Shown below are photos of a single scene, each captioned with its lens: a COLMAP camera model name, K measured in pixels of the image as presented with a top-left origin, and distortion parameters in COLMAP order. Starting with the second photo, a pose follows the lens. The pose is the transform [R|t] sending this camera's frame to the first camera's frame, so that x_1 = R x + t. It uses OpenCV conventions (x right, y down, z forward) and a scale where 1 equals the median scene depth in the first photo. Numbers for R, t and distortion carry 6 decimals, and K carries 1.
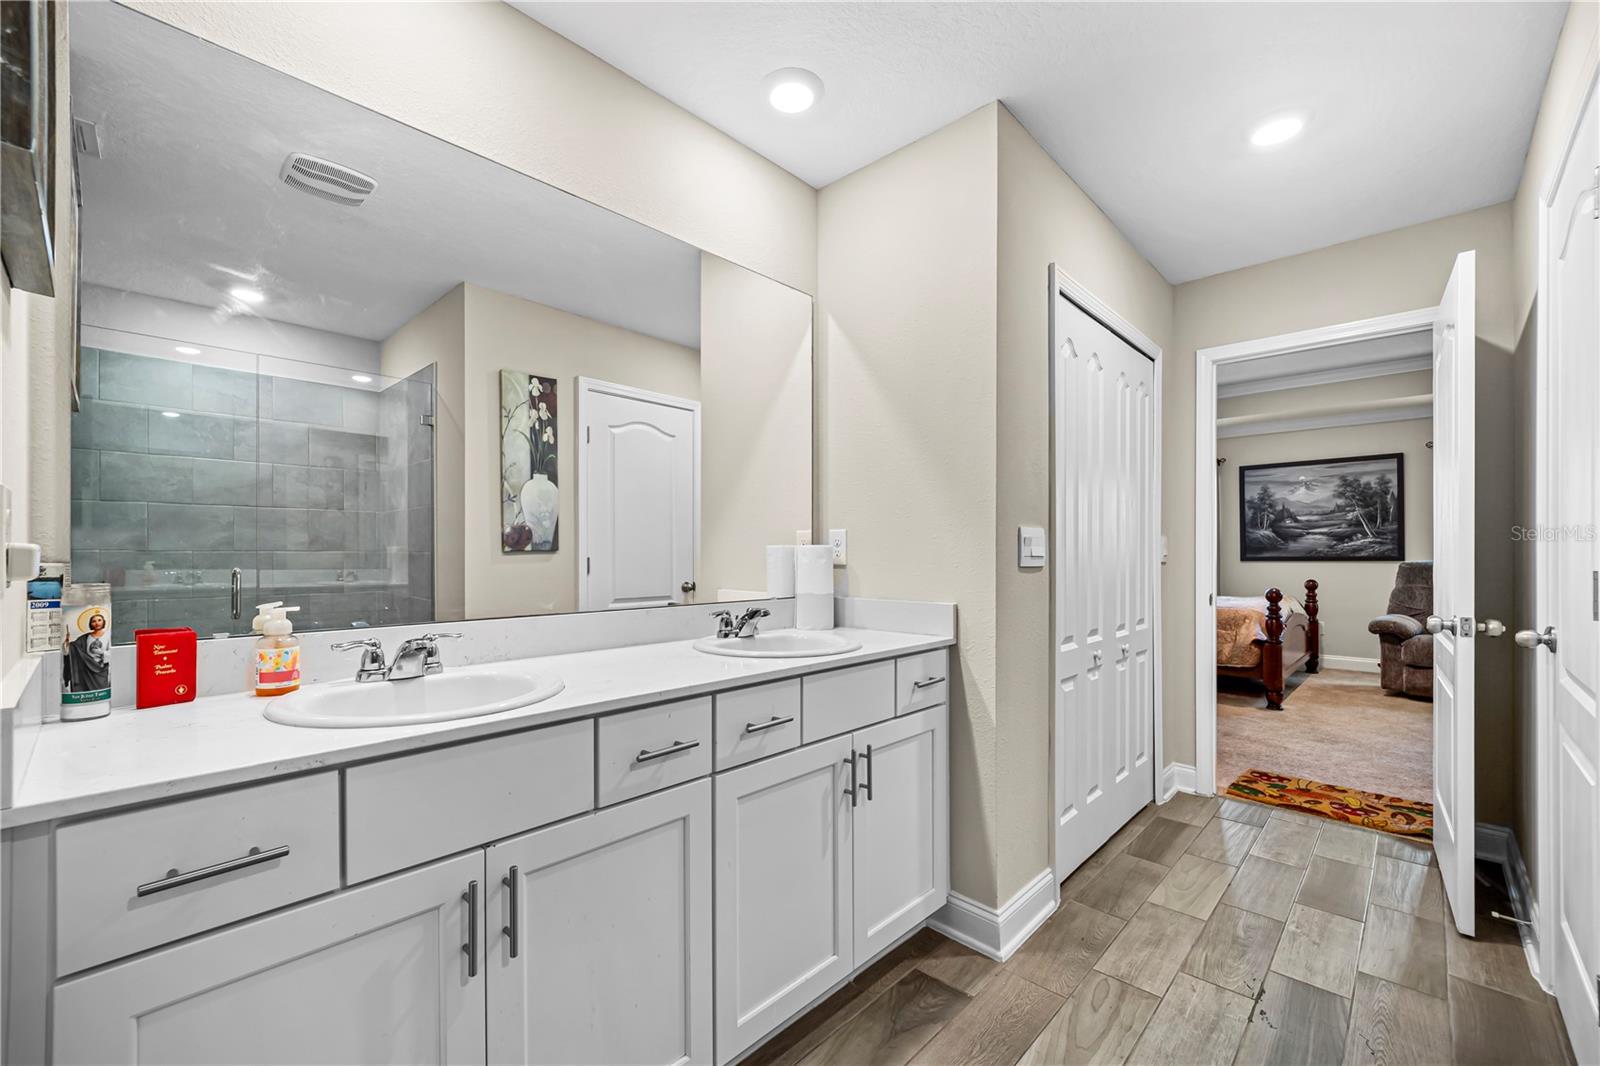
lens RADIAL K [[650.8, 0, 810.1], [0, 650.8, 548.3], [0, 0, 1]] dist [-0.002425, -0.004969]
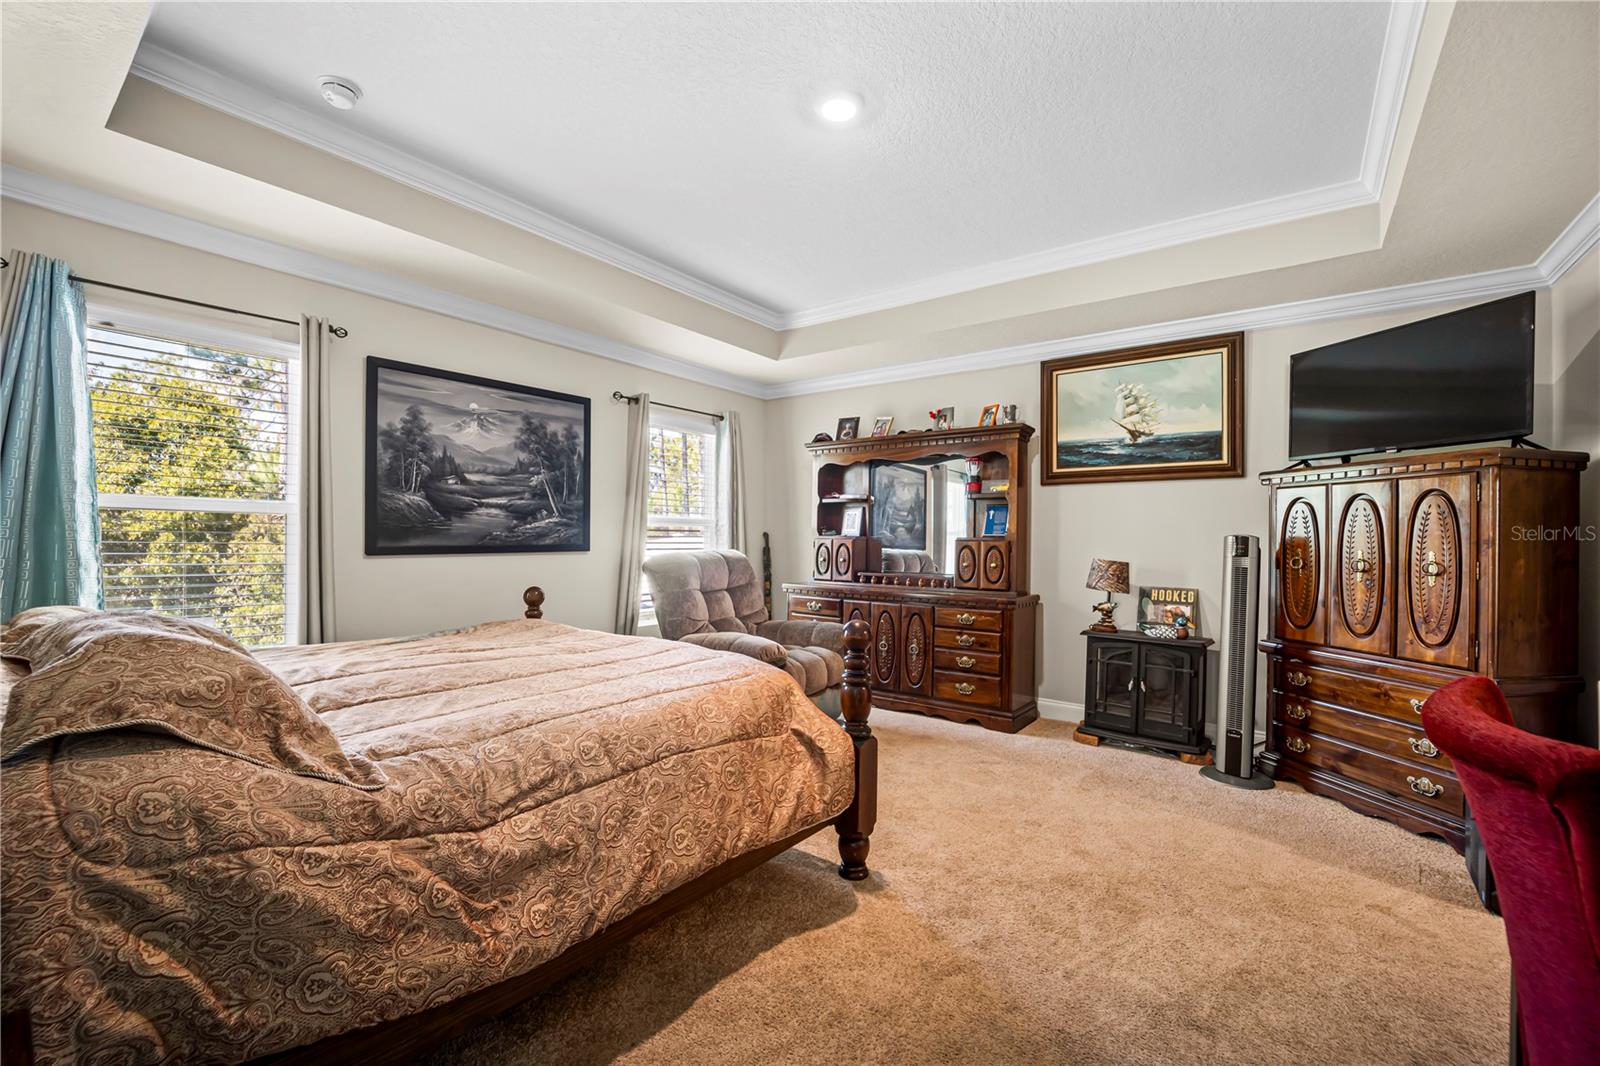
lens RADIAL K [[650.8, 0, 789.6], [0, 650.8, 529.9], [0, 0, 1]] dist [-0.002425, -0.004969]
pose [[-0.104760, 0.010376, 0.994443, 0.174519], [-0.017494, 0.999772, -0.012274, 0.001254], [-0.994344, -0.018682, -0.104555, 0.810436]]
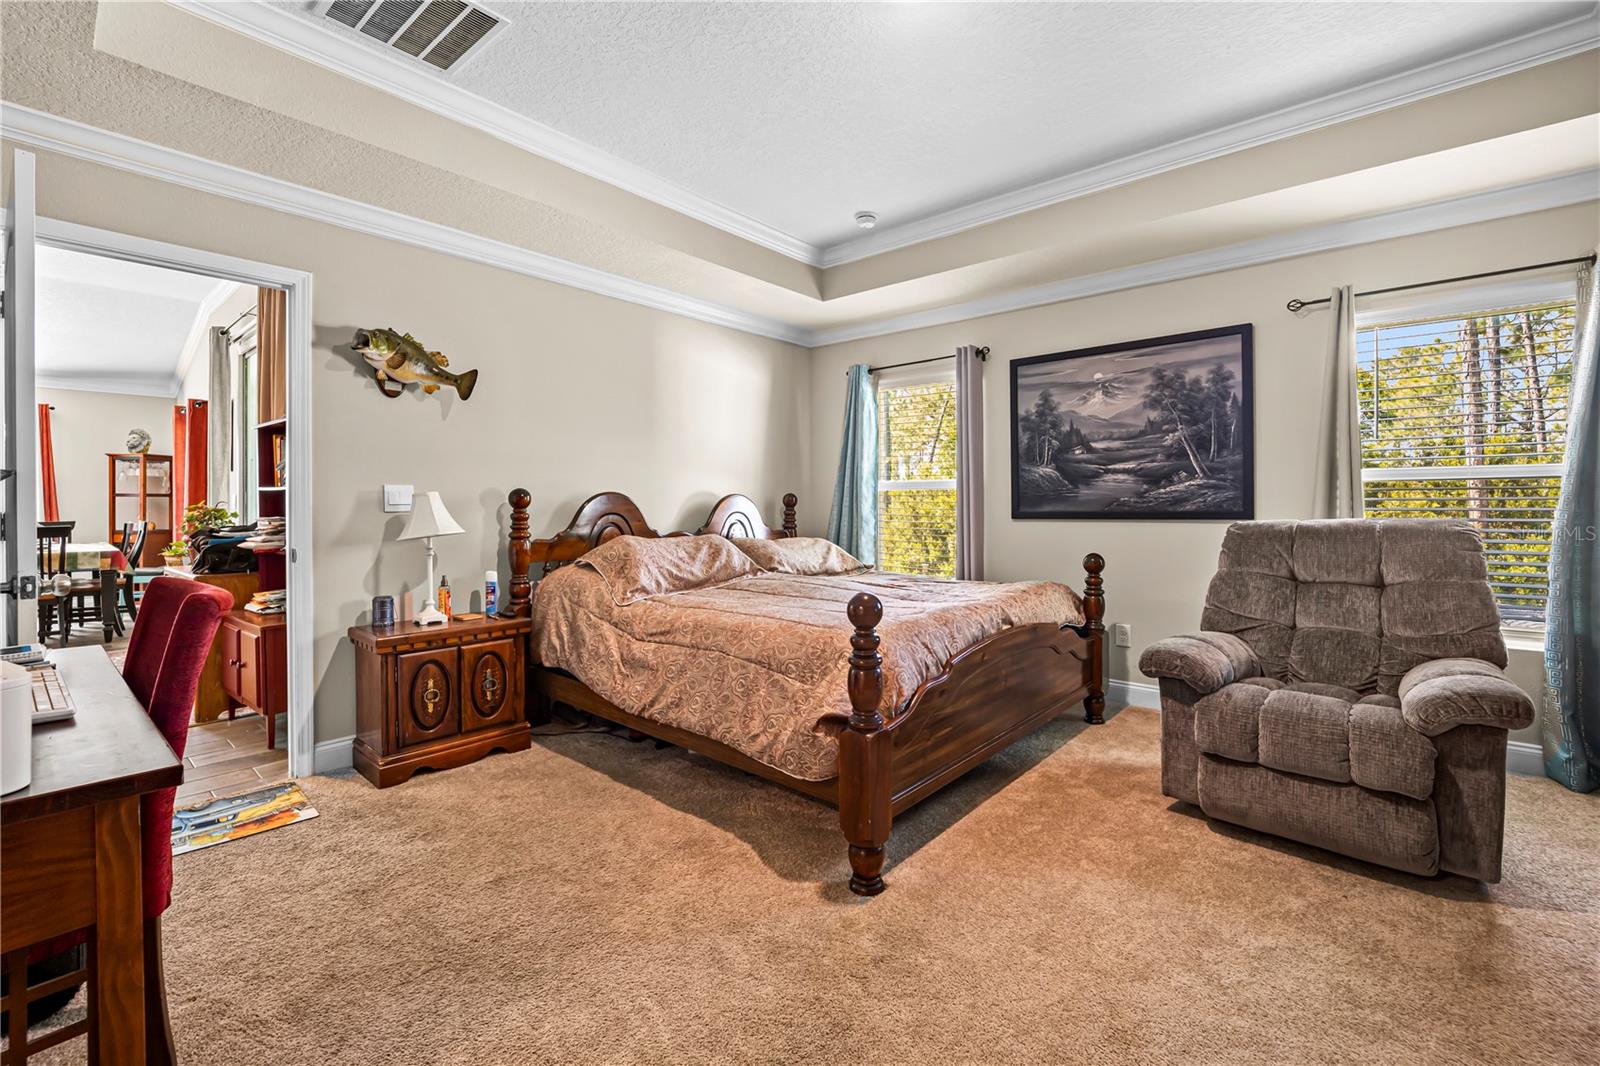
lens RADIAL K [[688.3, 0, 809.7], [0, 688.3, 502.2], [0, 0, 1]] dist [-0.010229, 0.000245]
pose [[0.998079, -0.001520, 0.061934, 0.478745], [0.001448, 0.999998, 0.001222, 0.003354], [-0.061936, -0.001130, 0.998079, 0.417824]]
